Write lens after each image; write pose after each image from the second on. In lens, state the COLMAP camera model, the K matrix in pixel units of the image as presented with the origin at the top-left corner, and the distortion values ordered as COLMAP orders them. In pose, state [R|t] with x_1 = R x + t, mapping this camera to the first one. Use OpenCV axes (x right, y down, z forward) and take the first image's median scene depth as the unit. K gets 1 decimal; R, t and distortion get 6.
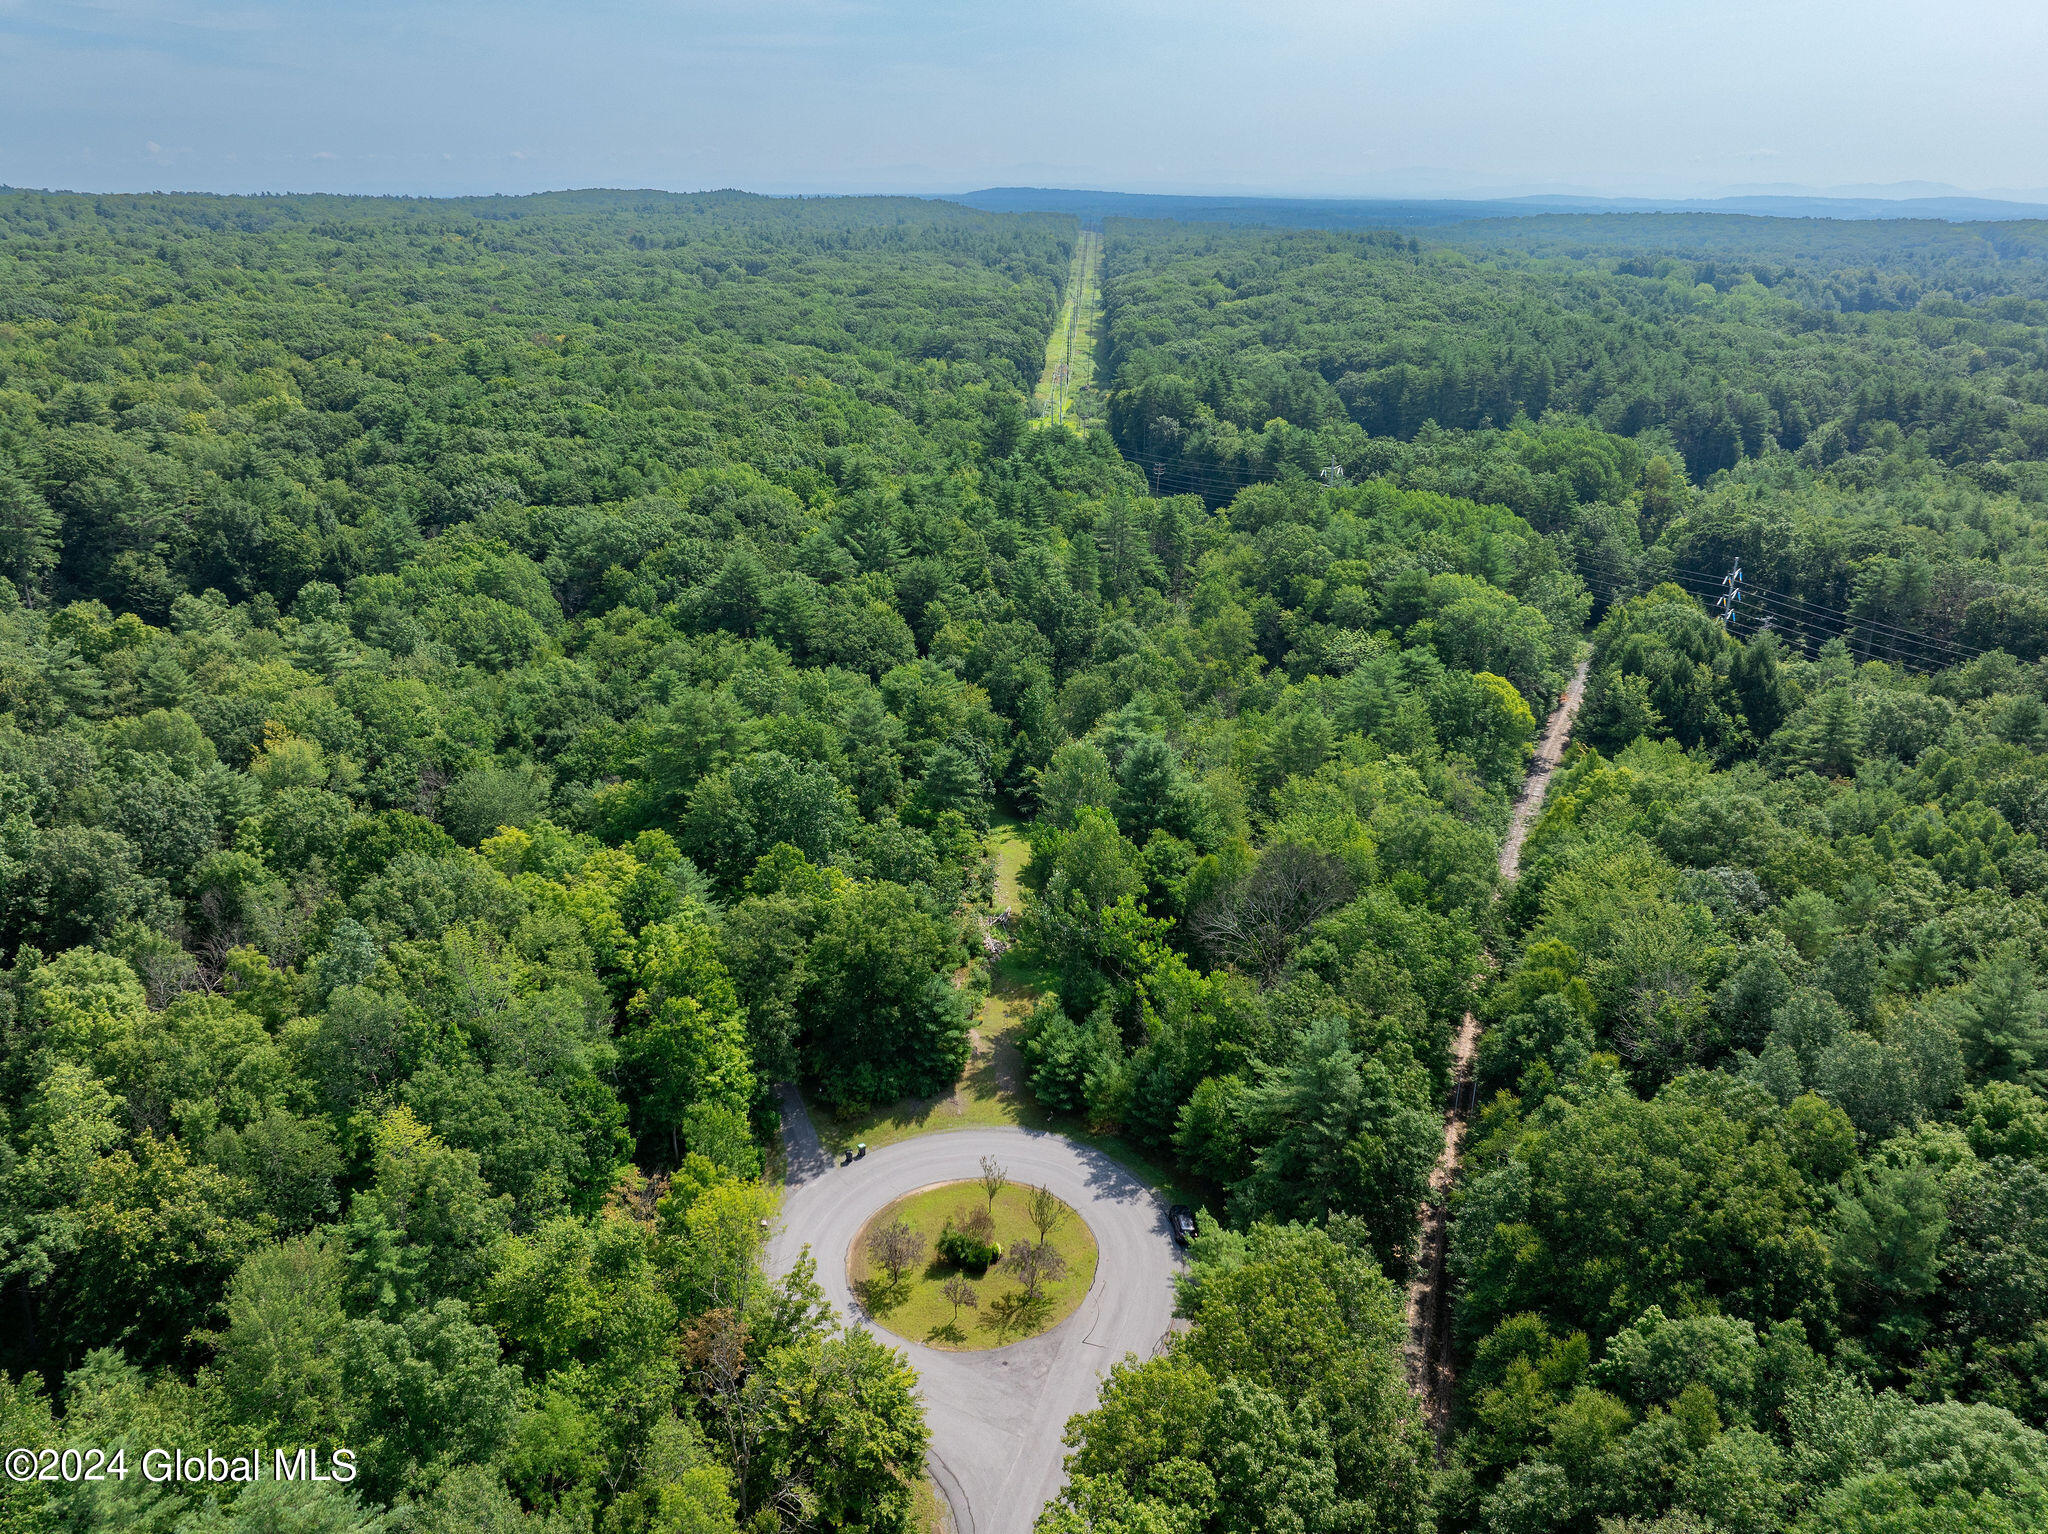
lens RADIAL K [[1446.1, 0, 1037.2], [0, 1446.1, 754.5], [0, 0, 1]] dist [-0.047591, 0.020770]
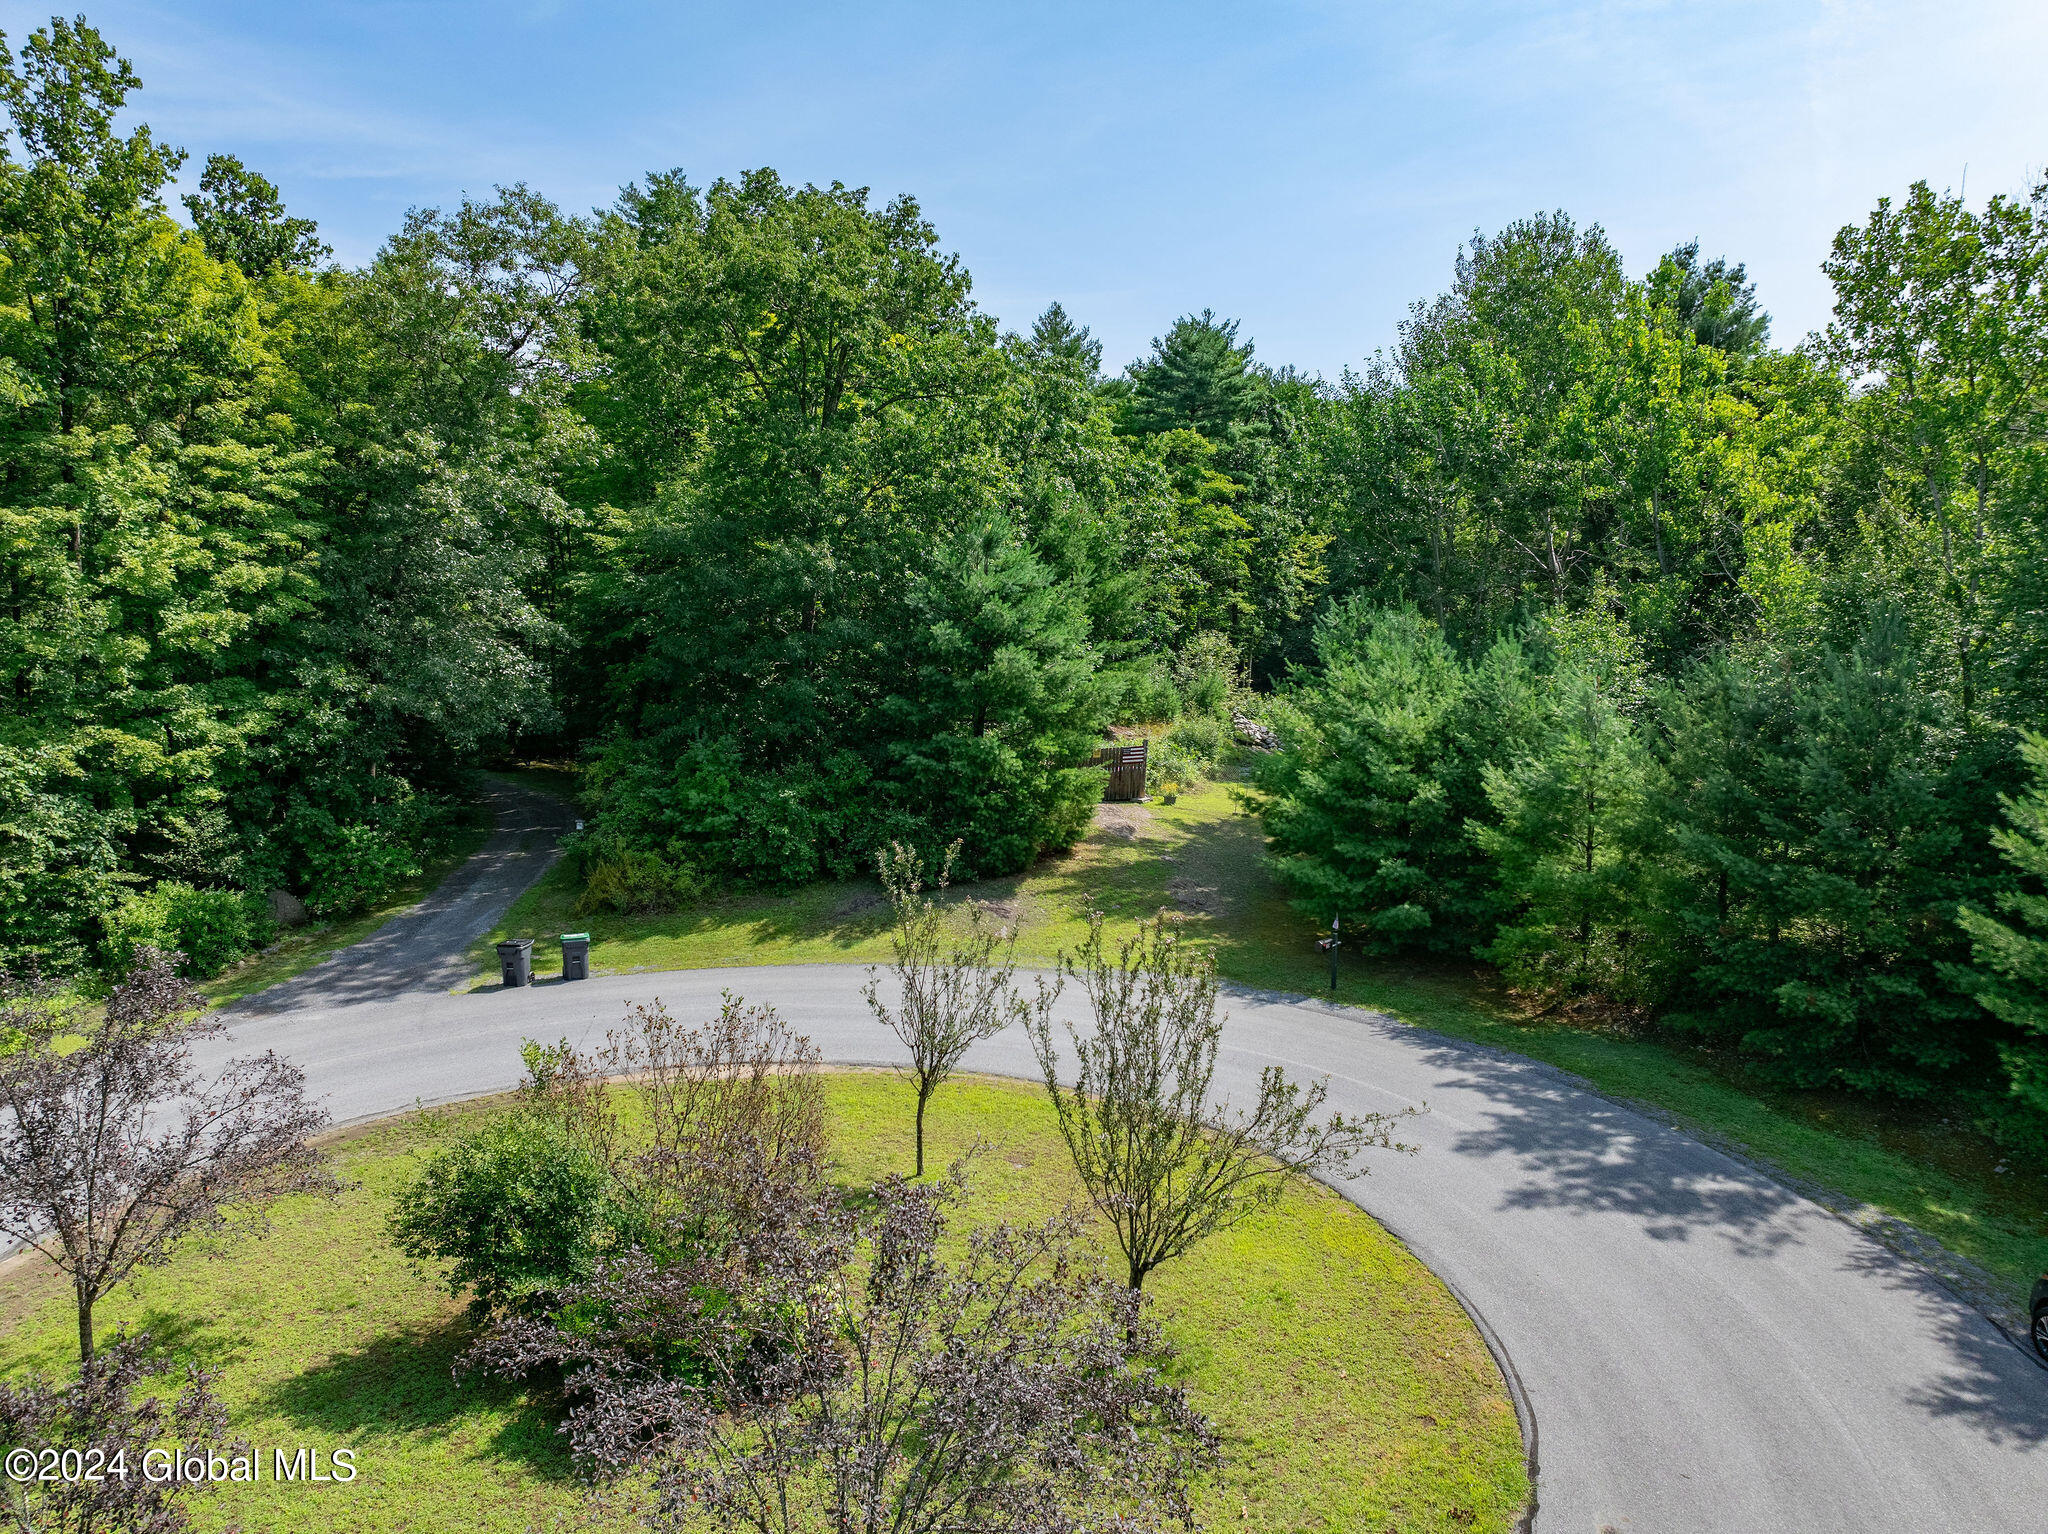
lens RADIAL K [[1446.1, 0, 1037.2], [0, 1446.1, 754.5], [0, 0, 1]] dist [-0.047591, 0.020770]
pose [[0.957386, 0.042489, -0.285671, 0.030363], [-0.107940, 0.970082, -0.217463, 0.285833], [0.267884, 0.239031, 0.933329, 0.769832]]
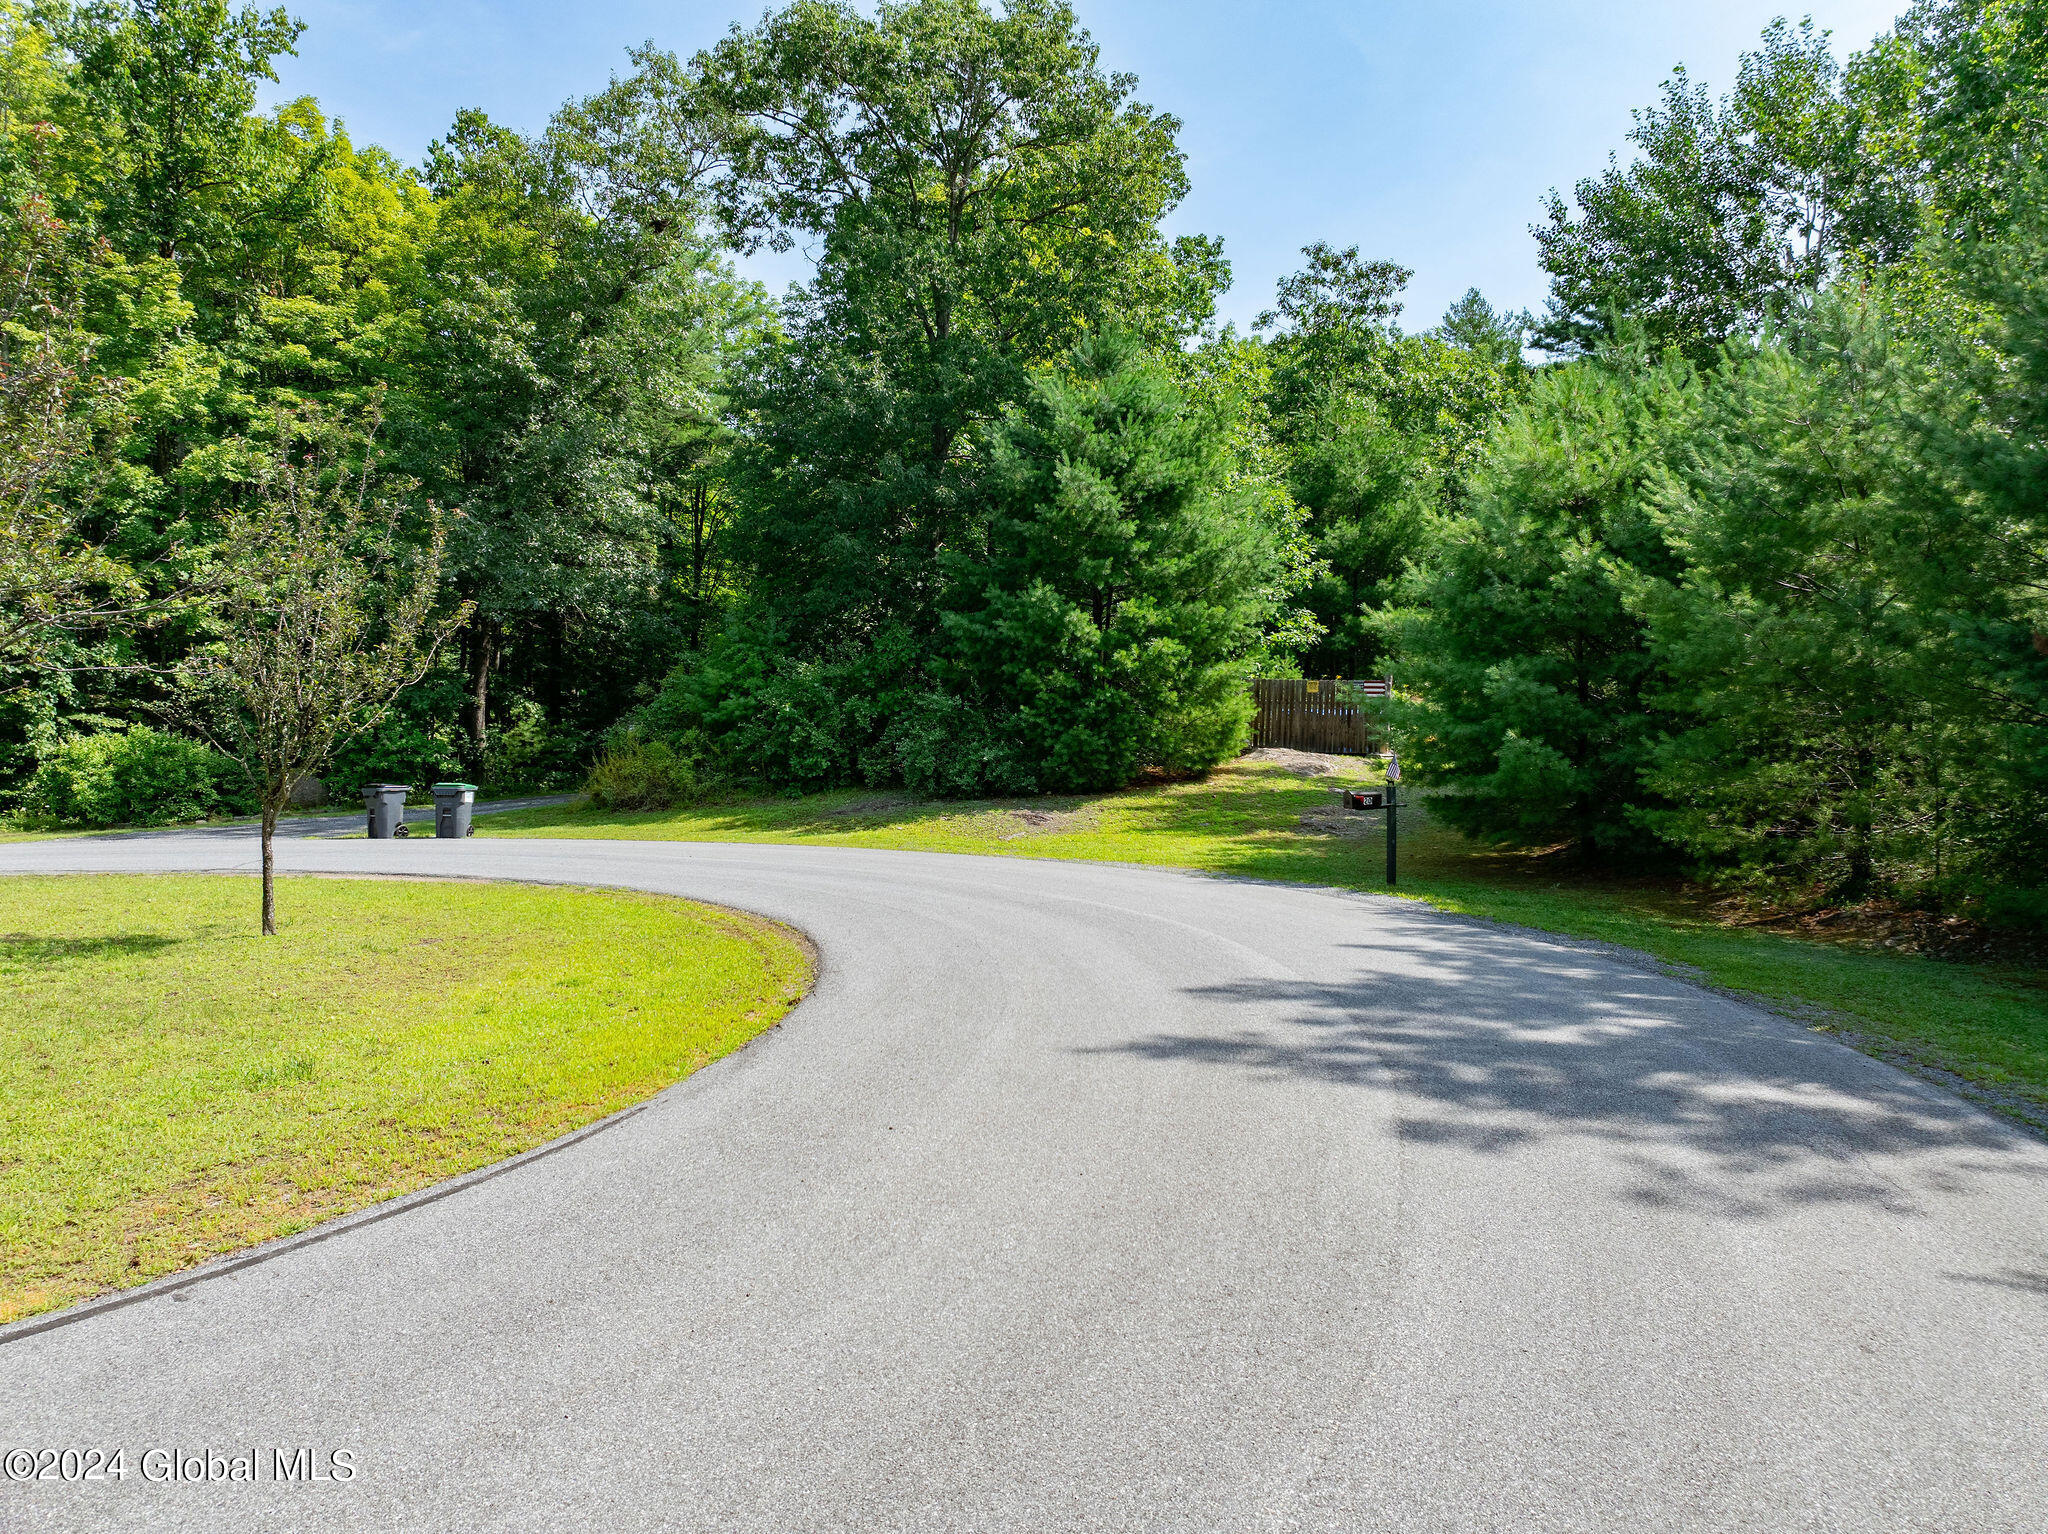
lens RADIAL K [[1424.3, 0, 1024.0], [0, 1424.3, 767.0], [0, 0, 1]] dist [-0.002571, 0.001457]
pose [[0.759087, 0.025550, -0.650488, 0.074576], [-0.246418, 0.936154, -0.250787, 0.298992], [0.602549, 0.350661, 0.716918, 0.897935]]
